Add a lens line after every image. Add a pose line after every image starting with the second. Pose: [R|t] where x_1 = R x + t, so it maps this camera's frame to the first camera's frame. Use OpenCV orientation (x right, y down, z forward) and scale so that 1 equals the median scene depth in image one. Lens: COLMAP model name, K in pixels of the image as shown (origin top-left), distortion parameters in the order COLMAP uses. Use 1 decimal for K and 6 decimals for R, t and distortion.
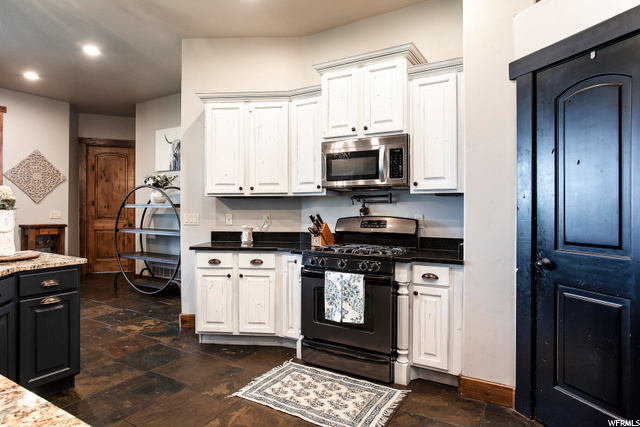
lens RADIAL K [[373.0, 0, 320.0], [0, 373.0, 213.5], [0, 0, 1]] dist [-0.044355, 0.000409]
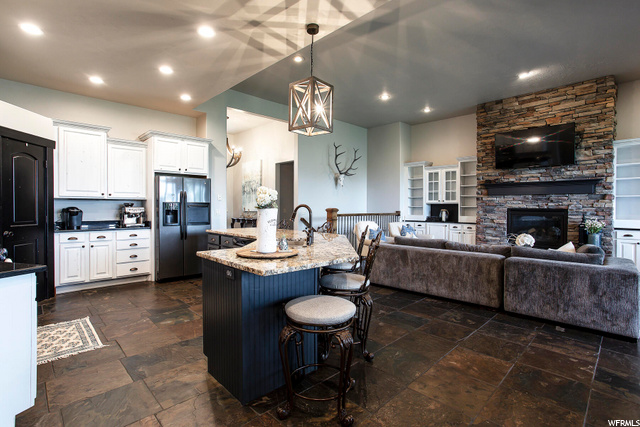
lens RADIAL K [[309.6, 0, 320.0], [0, 309.6, 213.5], [0, 0, 1]] dist [0.000192, 0.000028]
pose [[-0.965897, -0.015752, 0.258446, -1.164333], [-0.008145, 0.999502, 0.030479, -0.036291], [-0.258797, 0.027334, -0.965545, 1.692099]]
